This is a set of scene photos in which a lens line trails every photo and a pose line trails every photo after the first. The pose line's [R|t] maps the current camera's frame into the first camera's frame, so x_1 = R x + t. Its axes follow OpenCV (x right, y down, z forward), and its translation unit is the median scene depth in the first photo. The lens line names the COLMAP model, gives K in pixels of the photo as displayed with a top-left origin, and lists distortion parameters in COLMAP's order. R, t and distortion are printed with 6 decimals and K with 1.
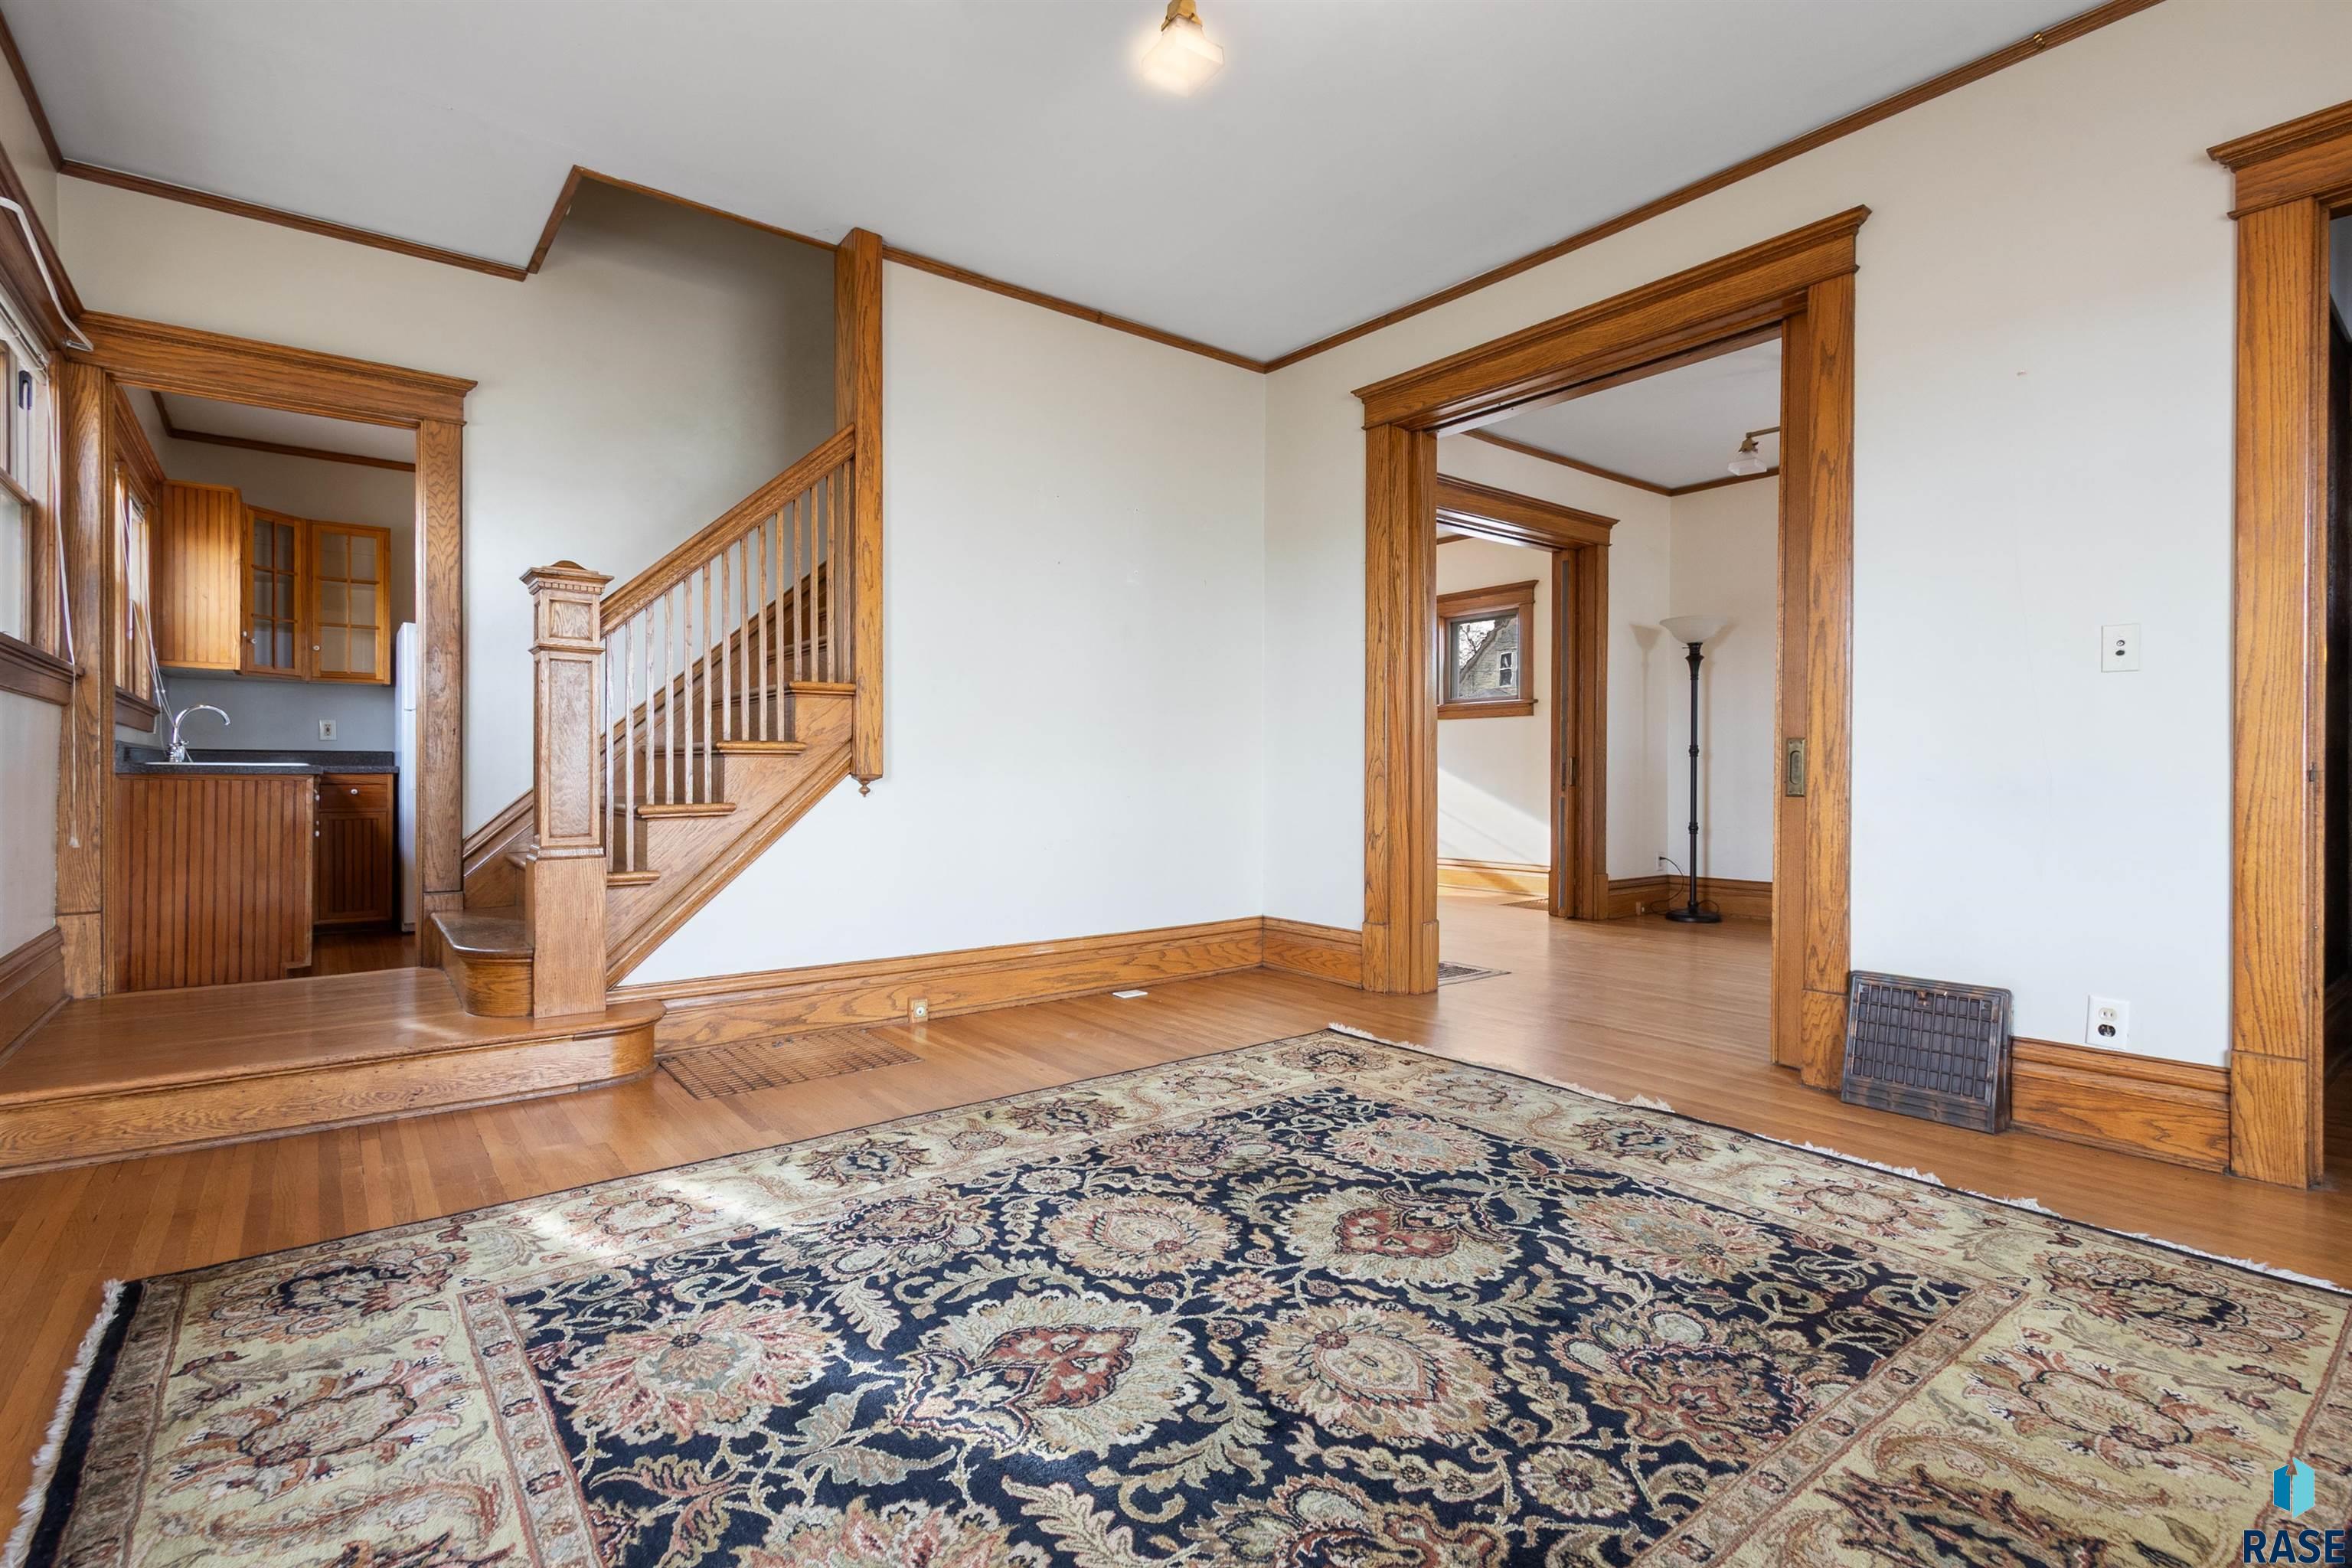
lens RADIAL K [[1104.8, 0, 1179.6], [0, 1104.8, 827.2], [0, 0, 1]] dist [0.003419, -0.000691]
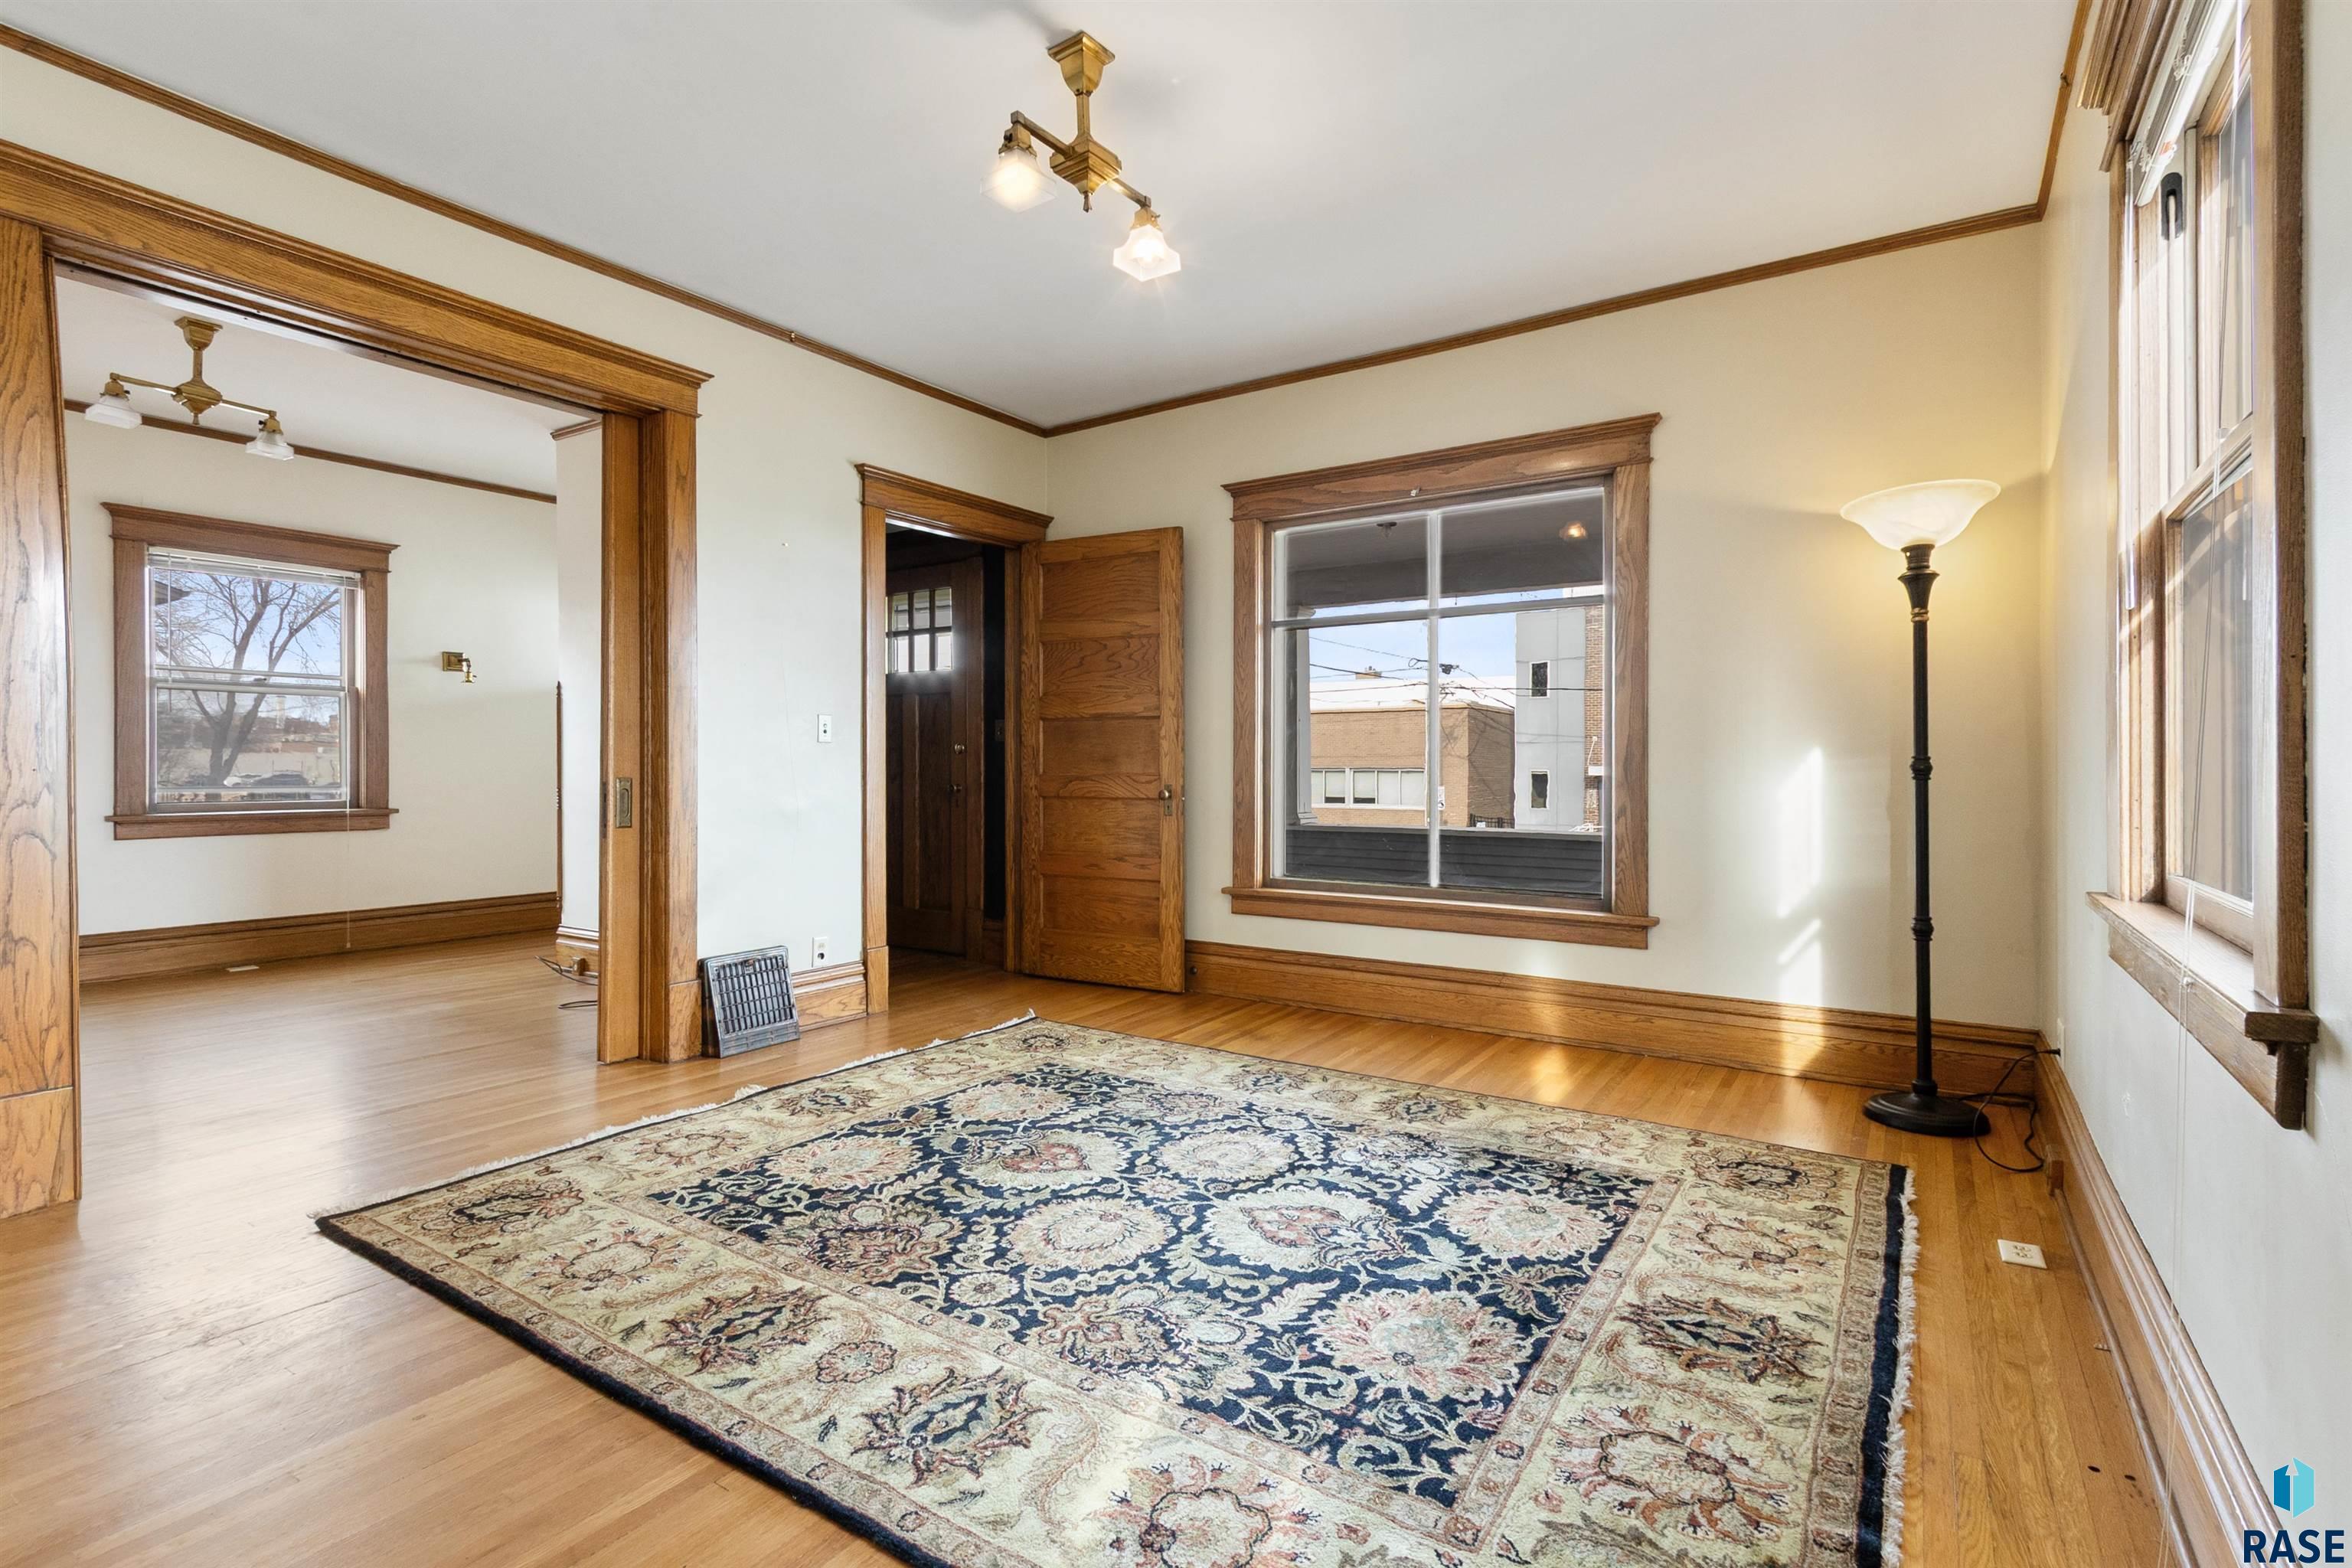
lens RADIAL K [[1104.8, 0, 1176.0], [0, 1104.8, 784.0], [0, 0, 1]] dist [0.012369, 0.000338]
pose [[-0.315063, -0.018808, 0.948884, -1.242193], [0.043181, 0.998484, 0.034129, -0.151780], [-0.948088, 0.051727, -0.313773, 1.333390]]
